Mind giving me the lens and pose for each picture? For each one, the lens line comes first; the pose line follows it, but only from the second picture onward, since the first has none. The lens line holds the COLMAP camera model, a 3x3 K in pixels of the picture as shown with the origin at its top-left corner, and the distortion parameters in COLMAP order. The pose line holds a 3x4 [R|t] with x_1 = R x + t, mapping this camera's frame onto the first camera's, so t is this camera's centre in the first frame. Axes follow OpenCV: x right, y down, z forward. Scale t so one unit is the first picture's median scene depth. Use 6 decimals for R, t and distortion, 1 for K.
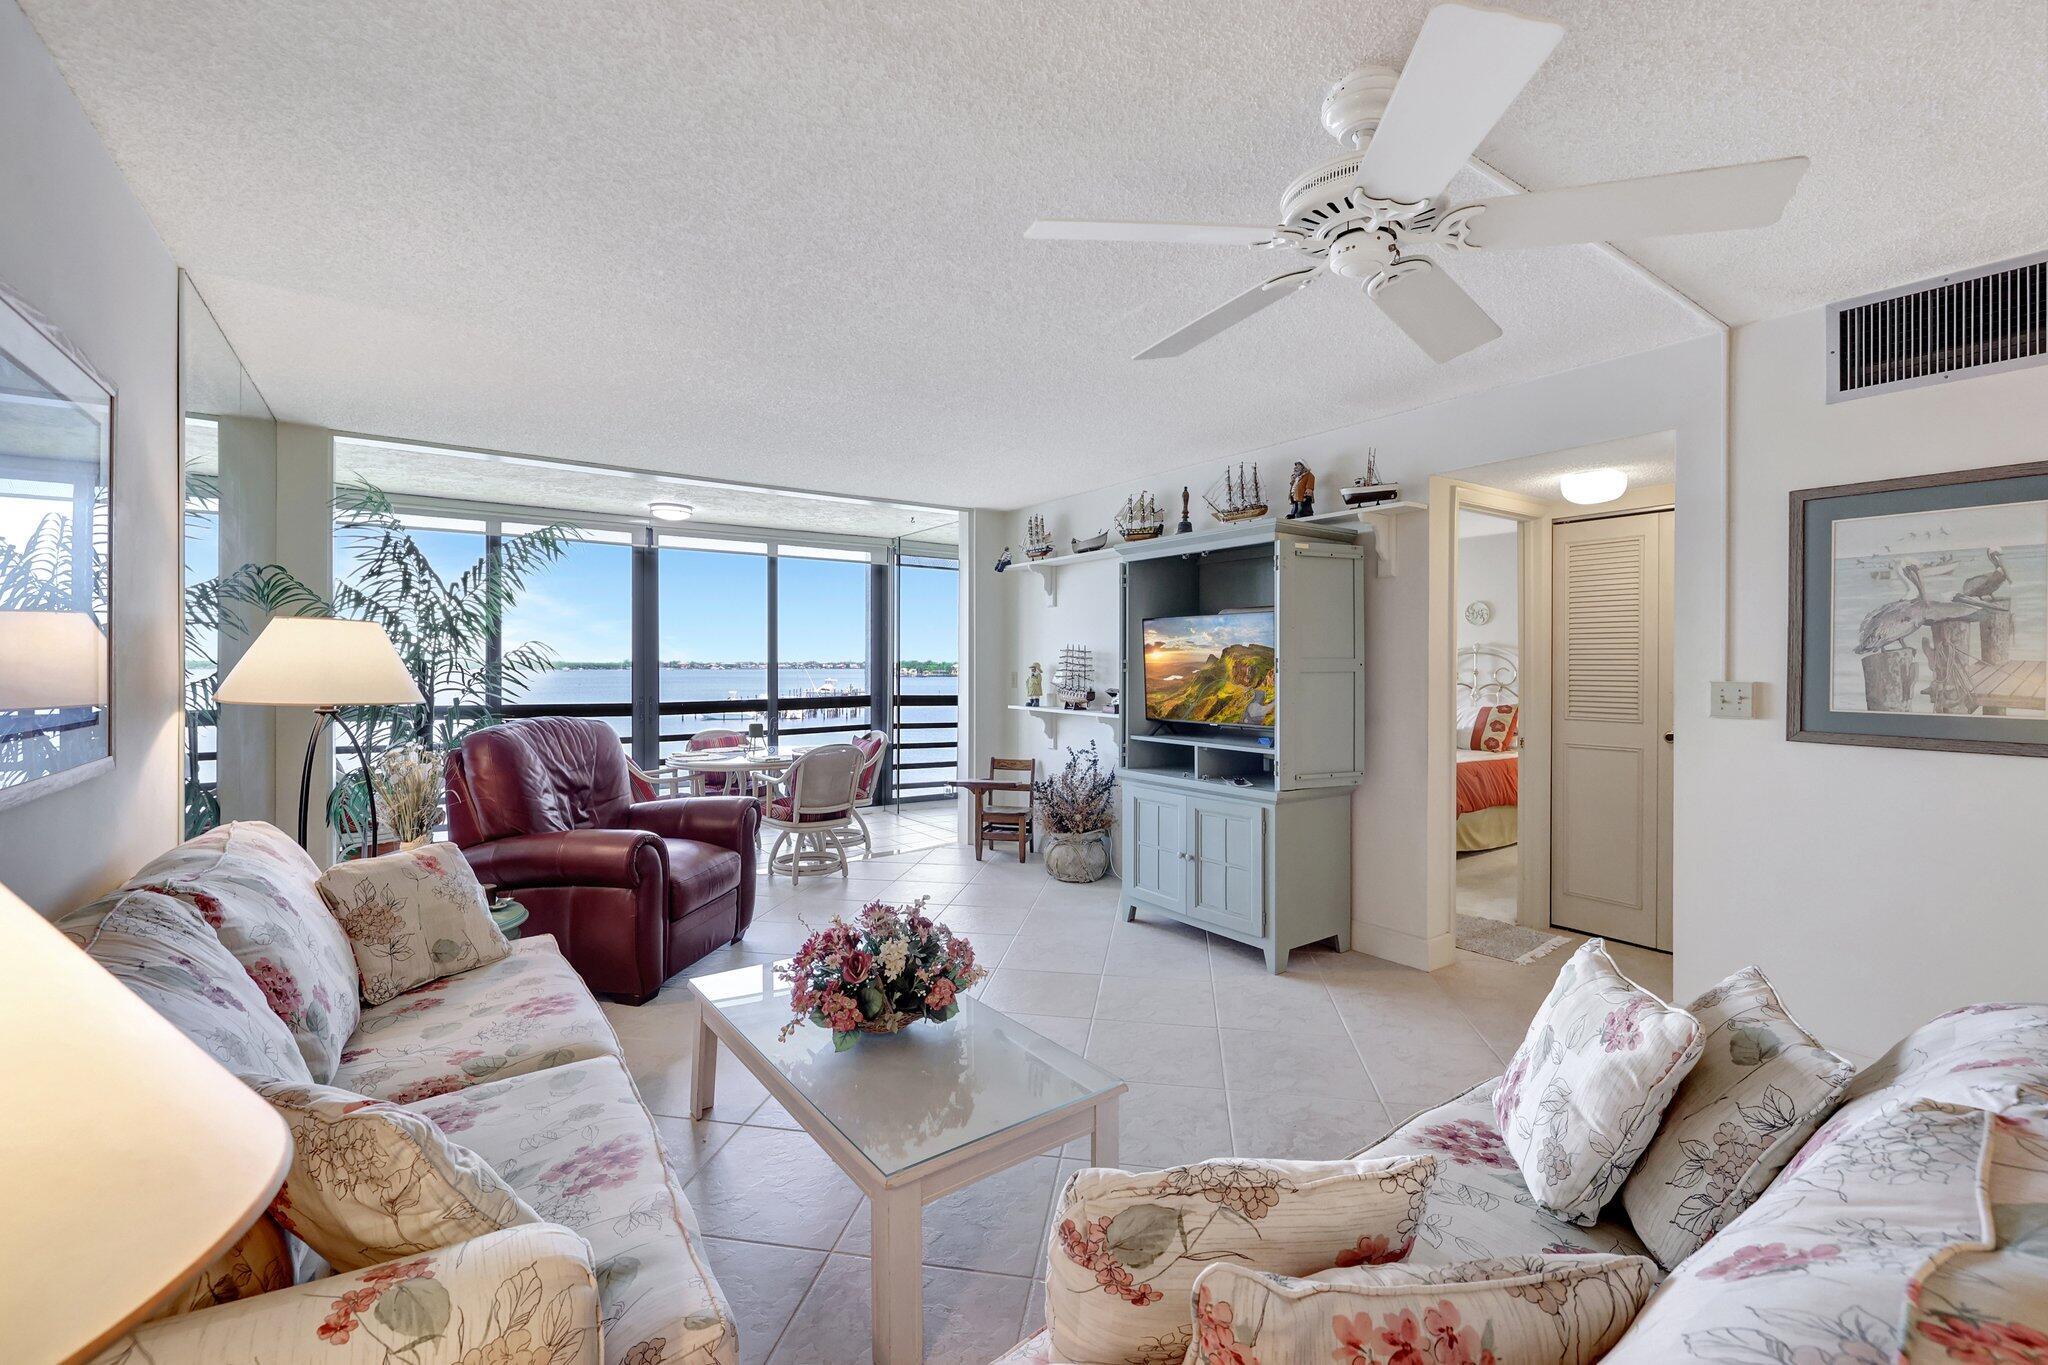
lens RADIAL K [[854.2, 0, 1015.8], [0, 854.2, 664.1], [0, 0, 1]] dist [-0.004075, 0.001777]
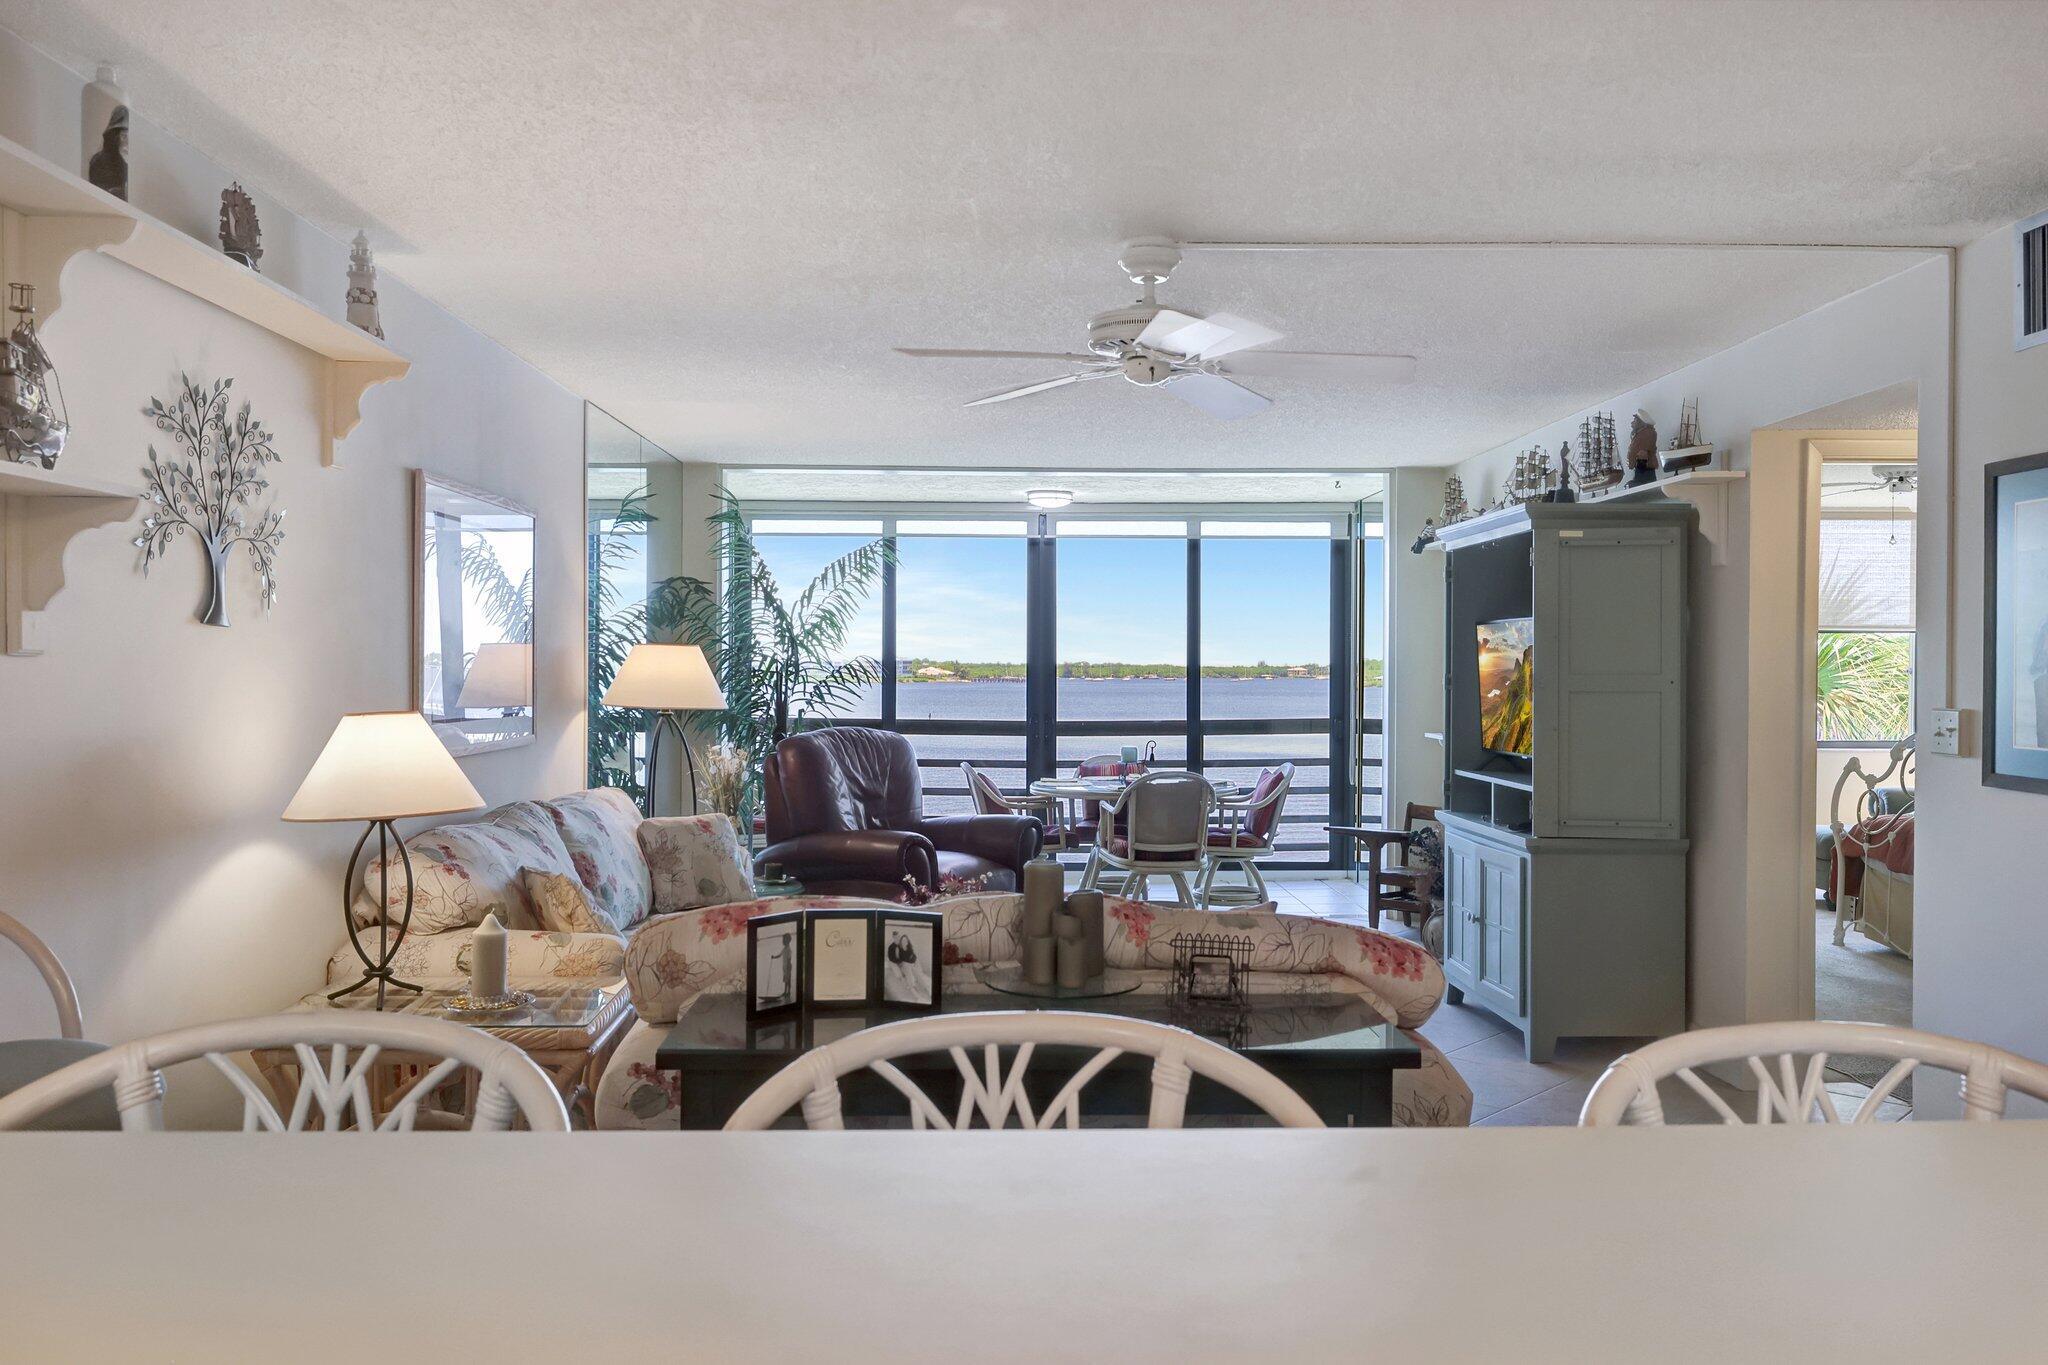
lens RADIAL K [[1509.1, 0, 1003.1], [0, 1509.1, 684.4], [0, 0, 1]] dist [-0.008134, -0.000449]
pose [[0.824449, 0.005859, -0.565906, 0.642168], [0.000023, 0.999946, 0.010386, -0.011270], [0.565937, -0.008575, 0.824404, -0.430423]]
